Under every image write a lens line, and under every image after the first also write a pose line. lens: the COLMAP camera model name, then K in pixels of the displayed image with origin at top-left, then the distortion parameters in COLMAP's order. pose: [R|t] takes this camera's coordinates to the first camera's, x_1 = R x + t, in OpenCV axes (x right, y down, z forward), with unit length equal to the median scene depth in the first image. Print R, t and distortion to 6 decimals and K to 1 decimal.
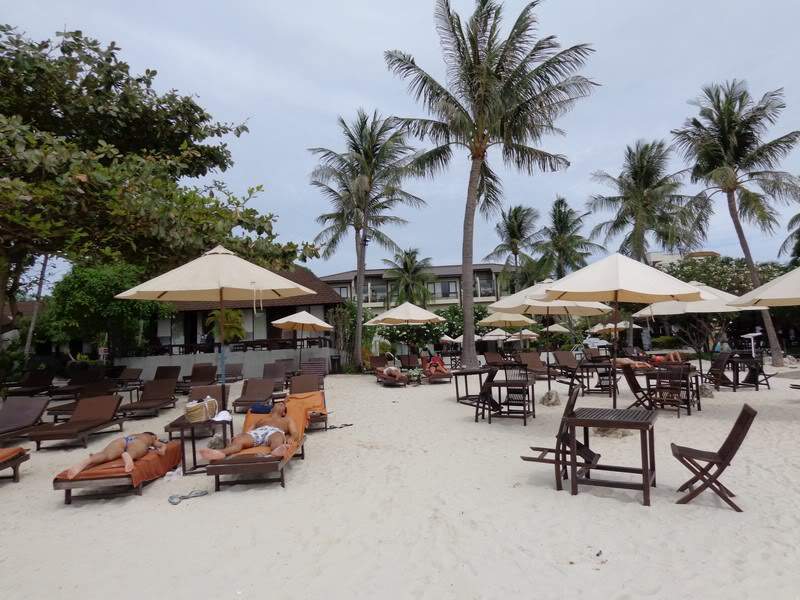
lens RADIAL K [[558.6, 0, 400.6], [0, 558.6, 304.4], [0, 0, 1]] dist [0.001556, 0.000490]
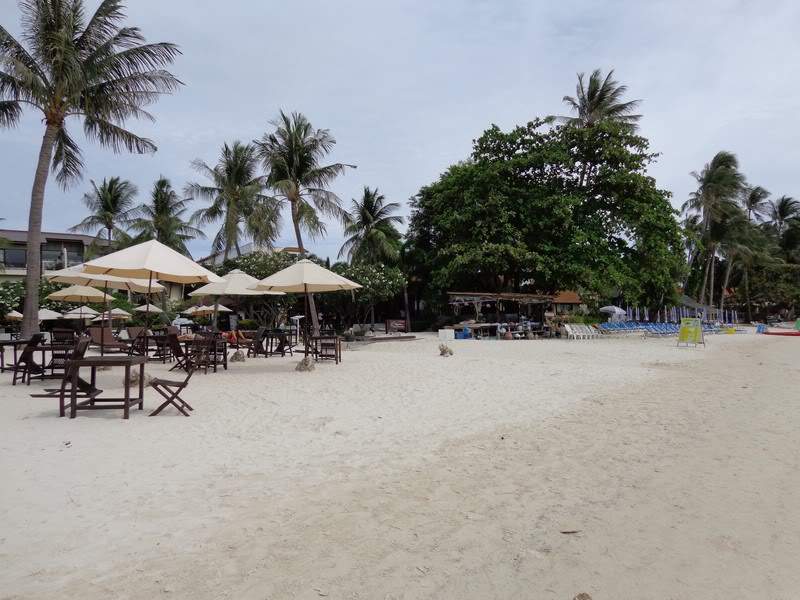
lens RADIAL K [[558.6, 0, 400.6], [0, 558.6, 304.4], [0, 0, 1]] dist [0.001556, 0.000490]
pose [[0.782059, 0.046987, 0.621430, 0.020782], [-0.064415, 0.997907, 0.005612, 0.003452], [-0.619866, -0.044419, 0.783449, -0.126048]]
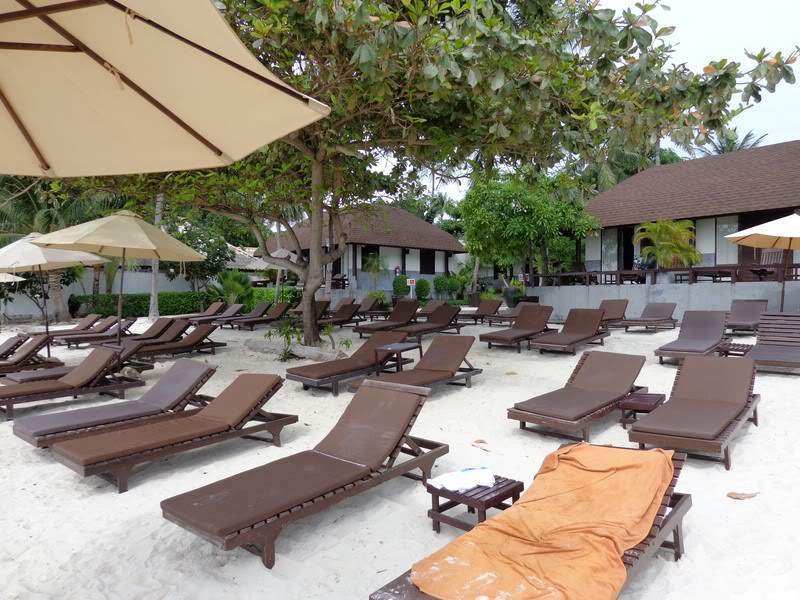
lens RADIAL K [[568.2, 0, 405.0], [0, 568.2, 298.0], [0, 0, 1]] dist [-0.001154, 0.006331]
pose [[0.659841, 0.041625, -0.750252, -0.001467], [0.047729, 0.994126, 0.097132, 0.017237], [0.749888, -0.099900, 0.653978, 0.258228]]
